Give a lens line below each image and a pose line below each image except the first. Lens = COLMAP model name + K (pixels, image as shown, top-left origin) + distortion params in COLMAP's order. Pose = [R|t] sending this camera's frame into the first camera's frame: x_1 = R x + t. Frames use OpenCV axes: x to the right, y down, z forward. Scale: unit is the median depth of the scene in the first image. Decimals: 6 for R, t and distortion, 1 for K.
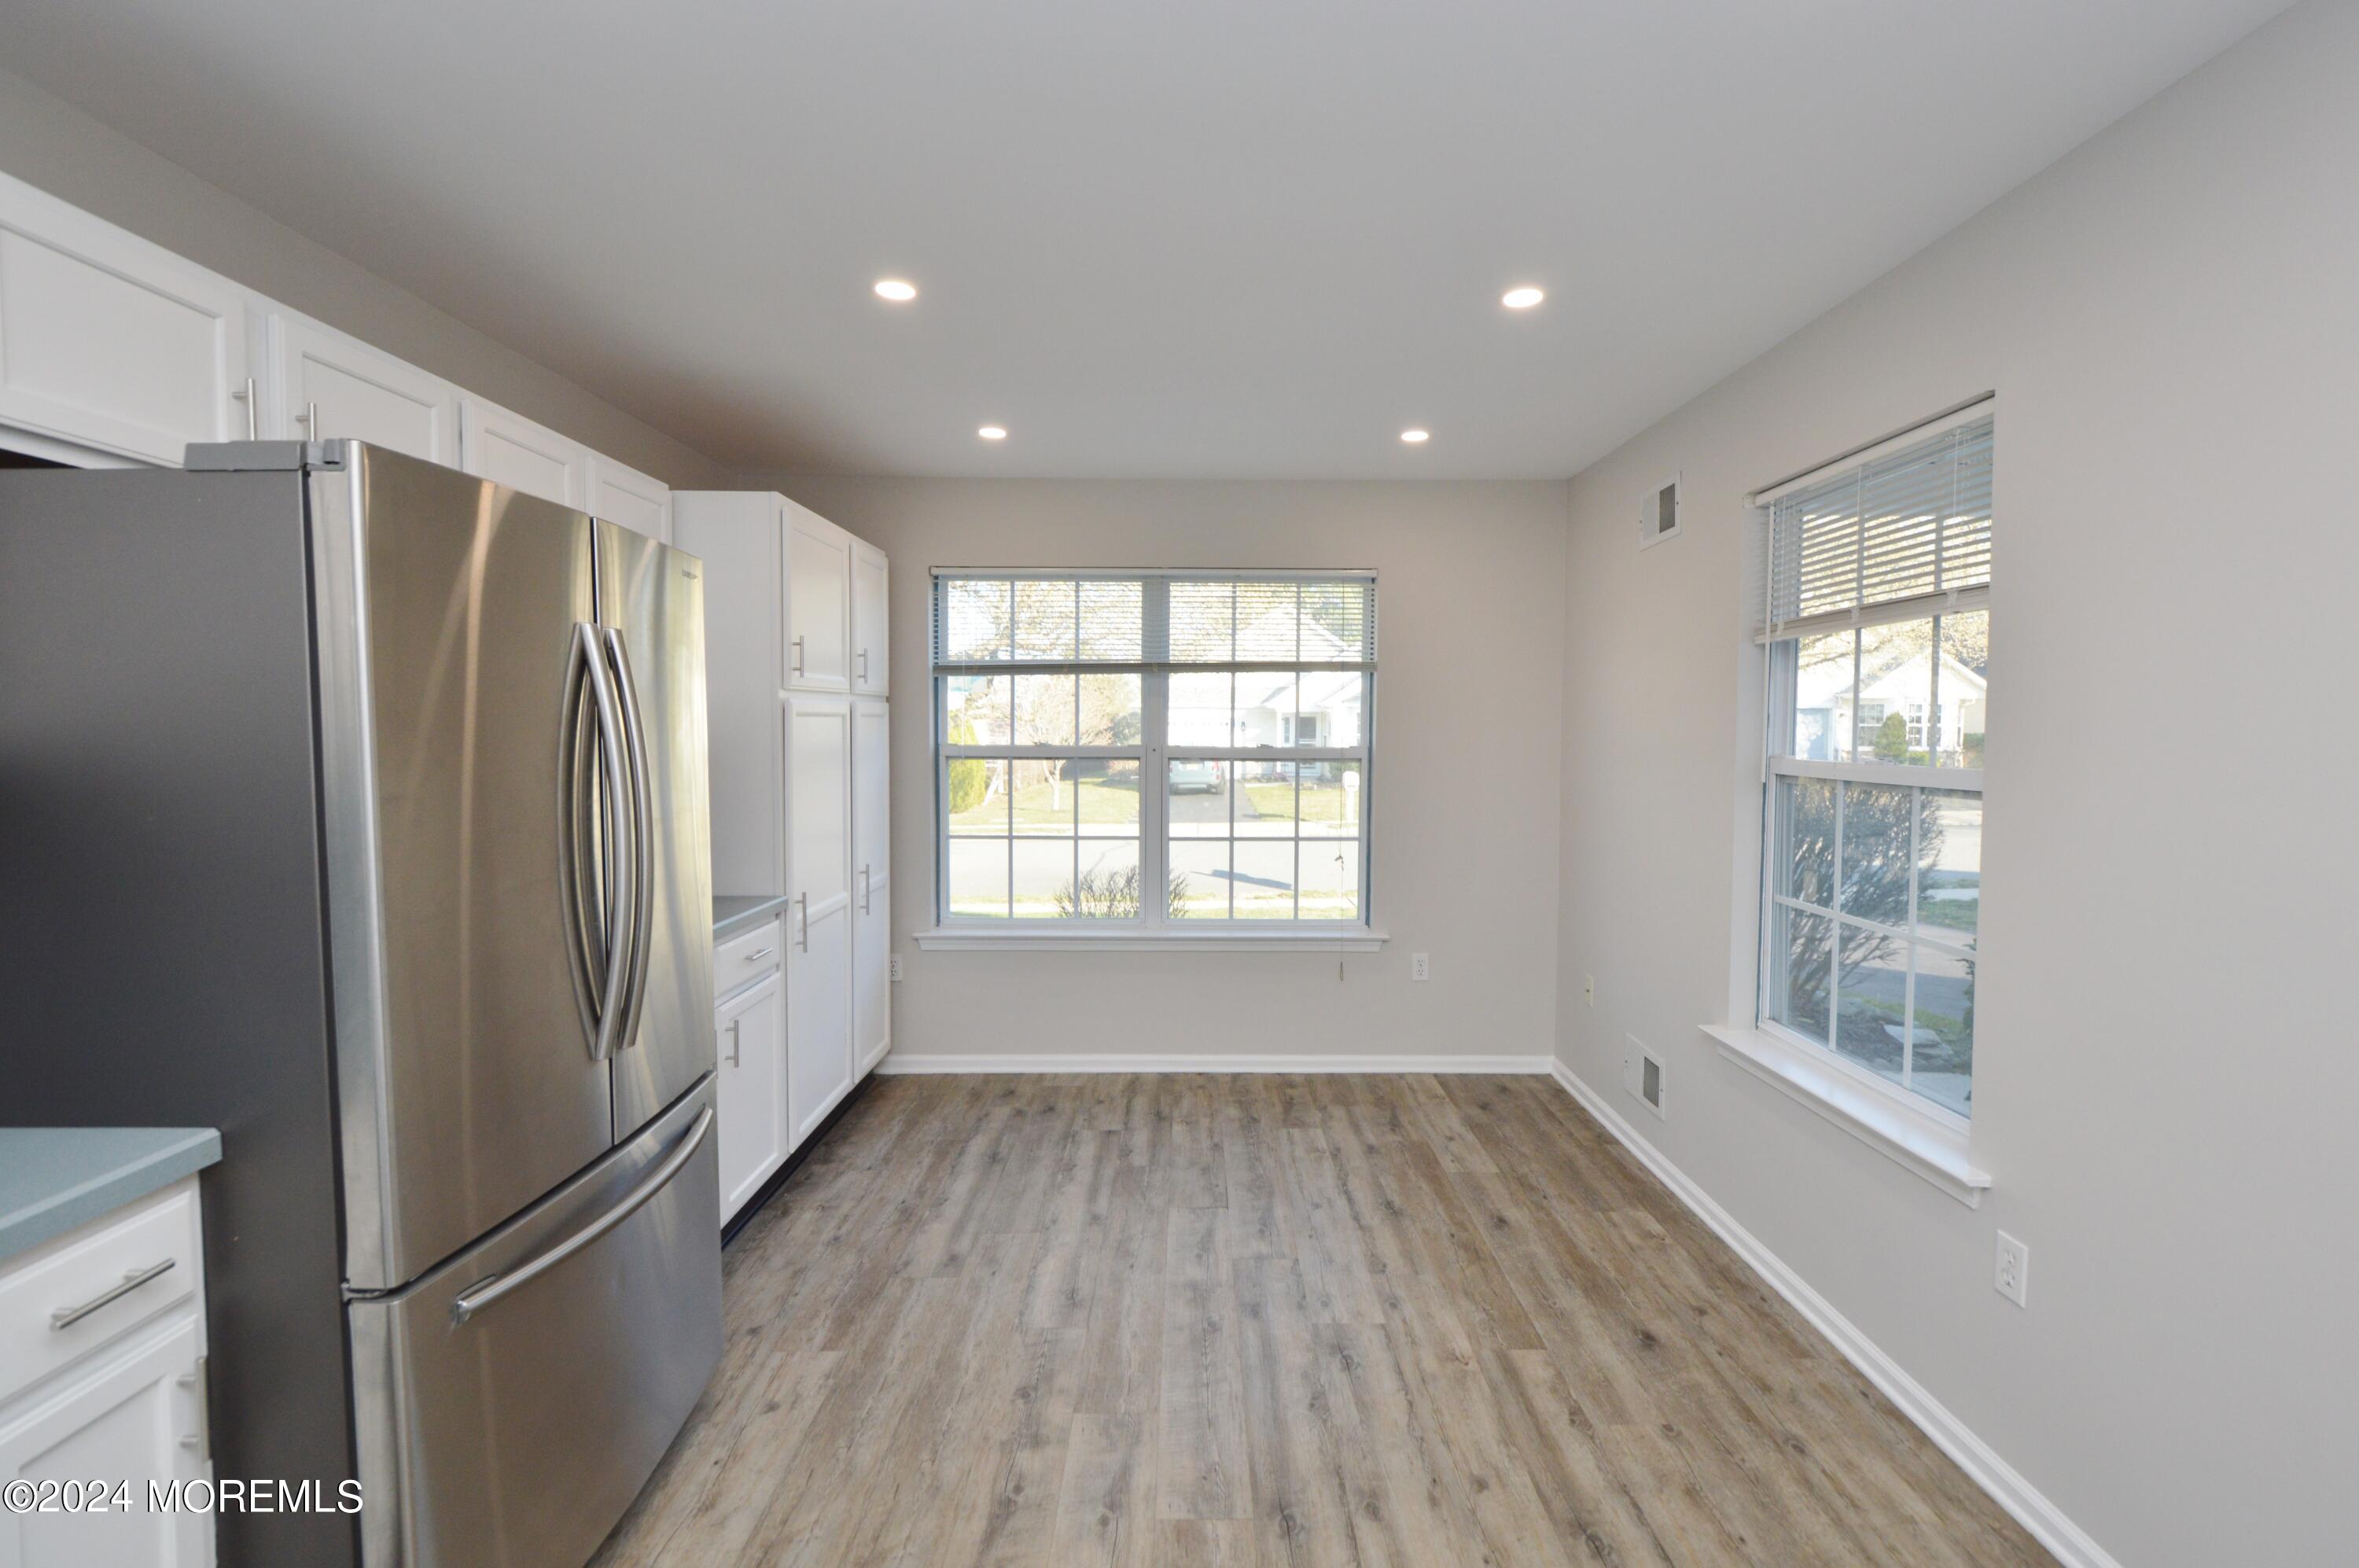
lens RADIAL K [[1037.4, 0, 1197.7], [0, 1037.4, 765.7], [0, 0, 1]] dist [0.011383, -0.010928]
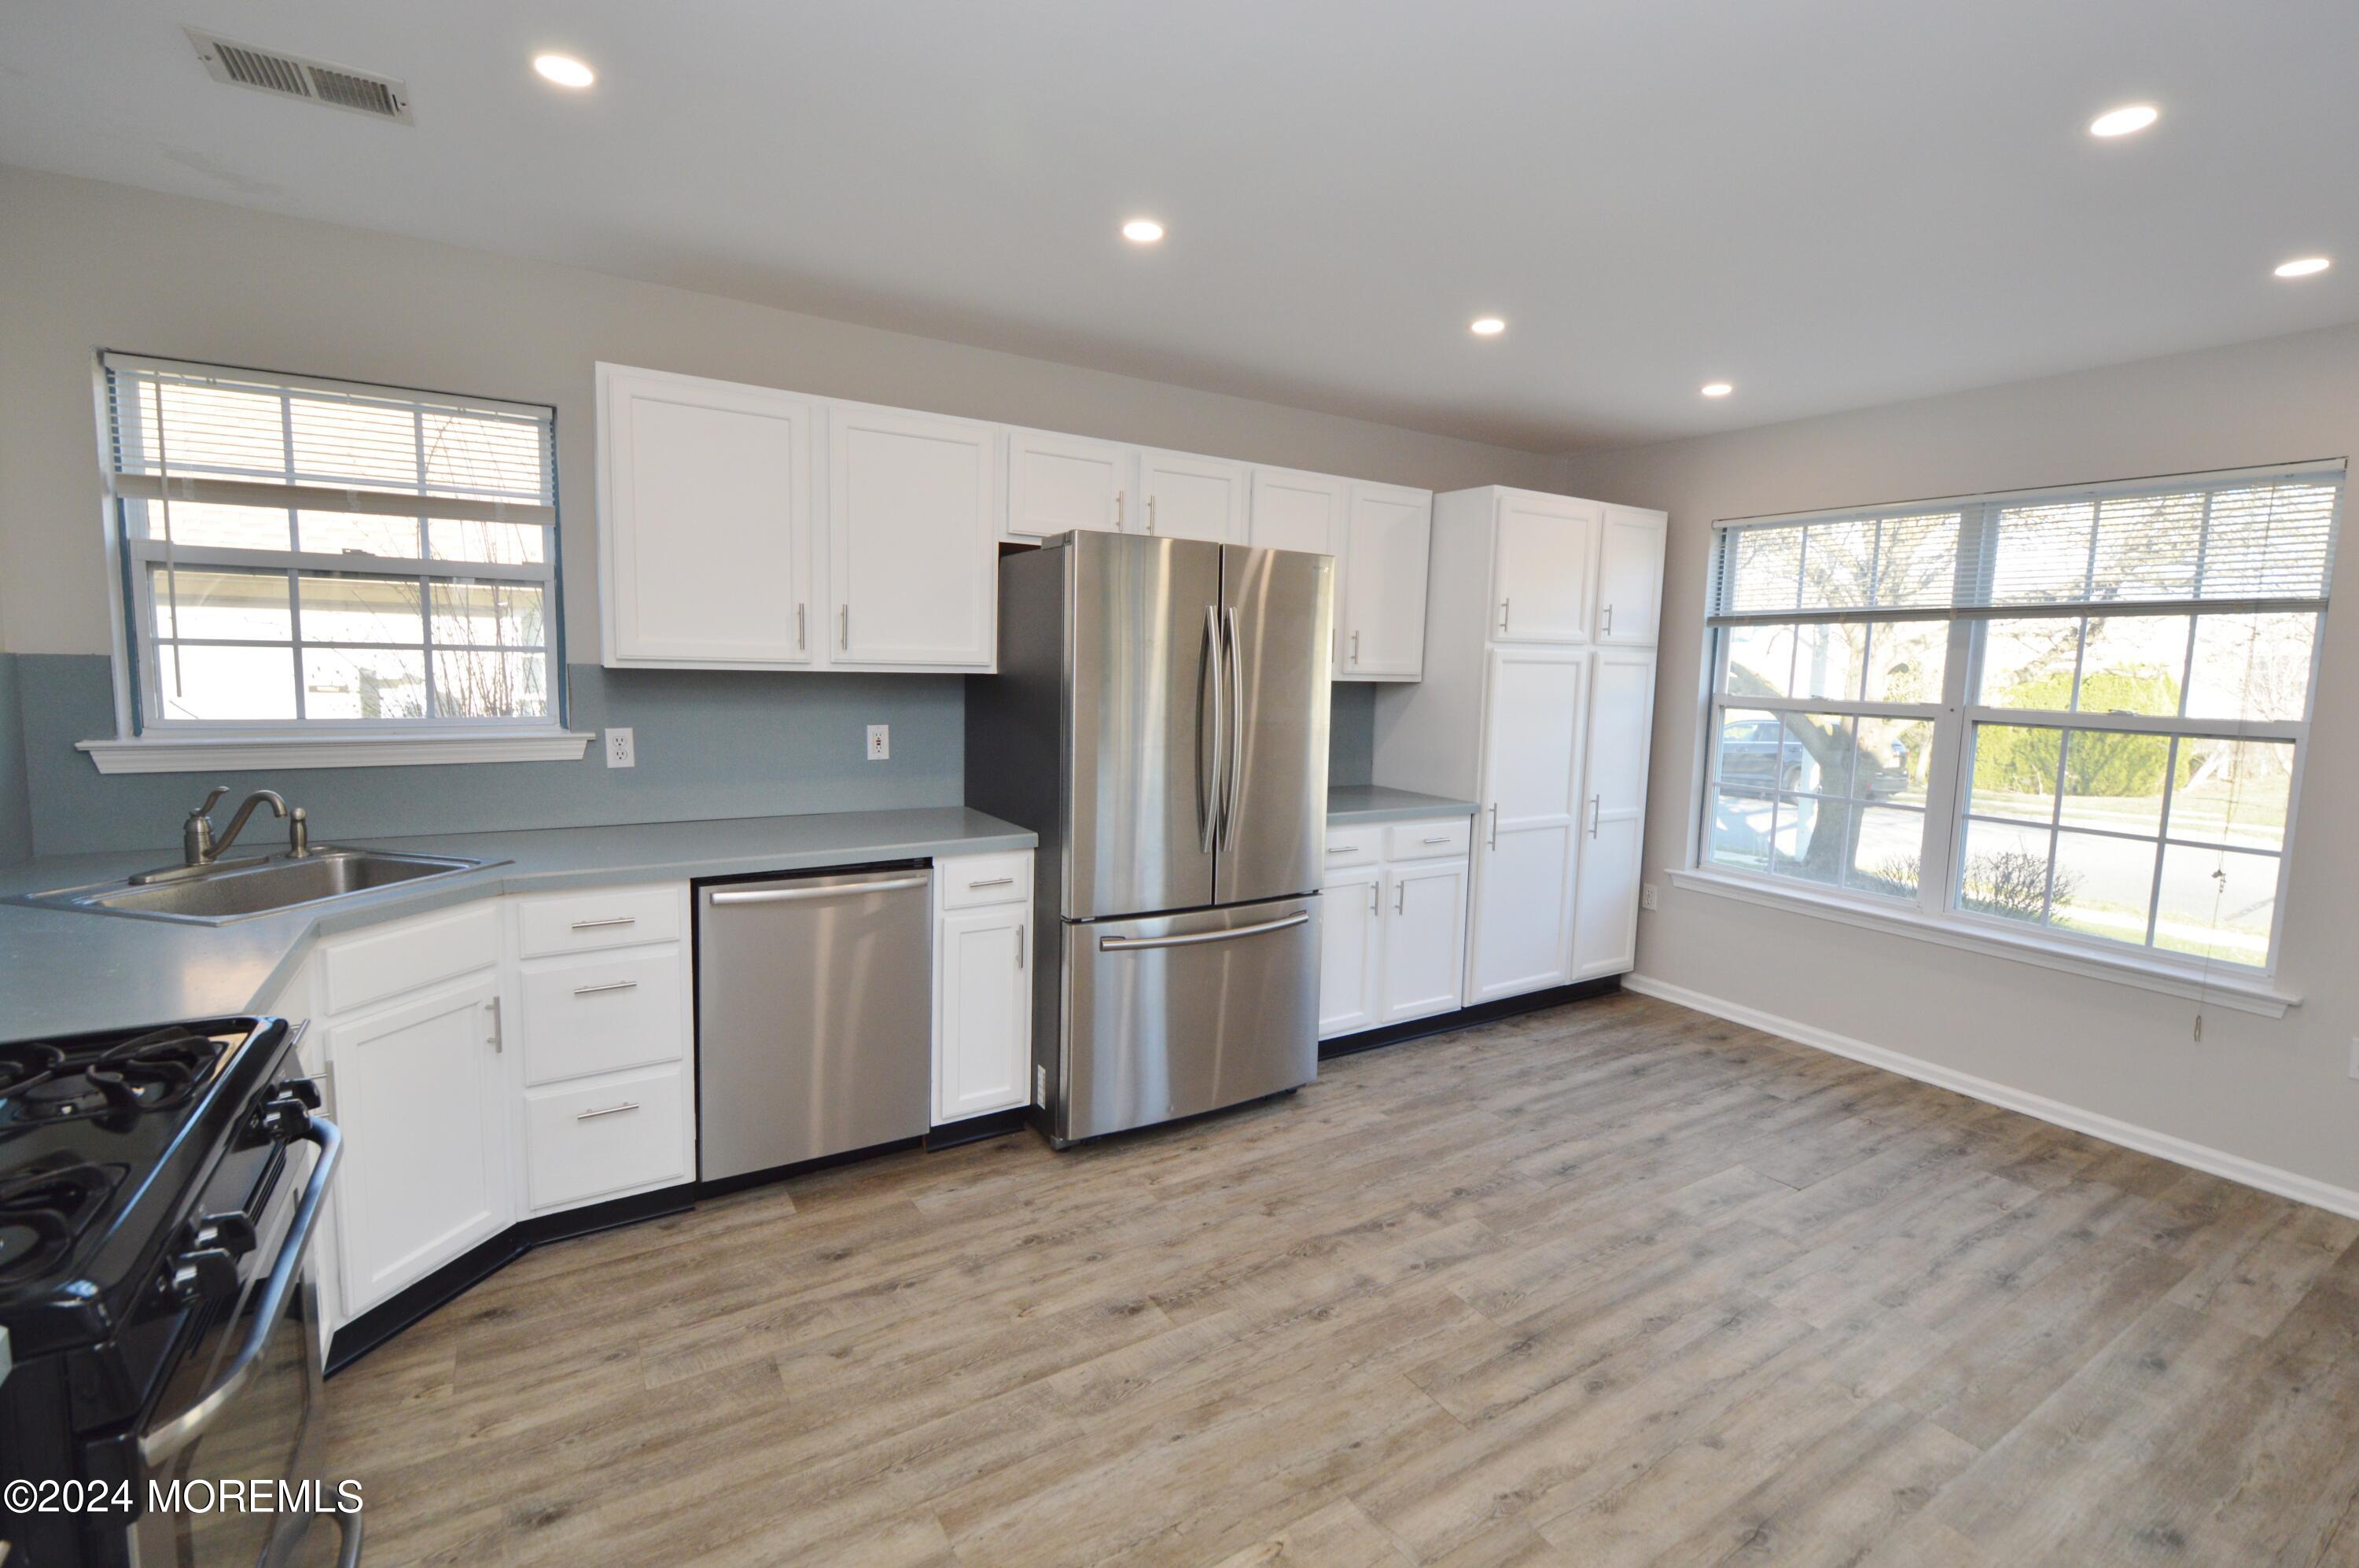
lens RADIAL K [[1037.4, 0, 1197.7], [0, 1037.4, 765.7], [0, 0, 1]] dist [0.011383, -0.010928]
pose [[0.524520, 0.098862, -0.845639, 0.430332], [-0.056482, 0.995088, 0.081301, -0.005251], [0.849523, 0.005120, 0.527527, 0.026280]]
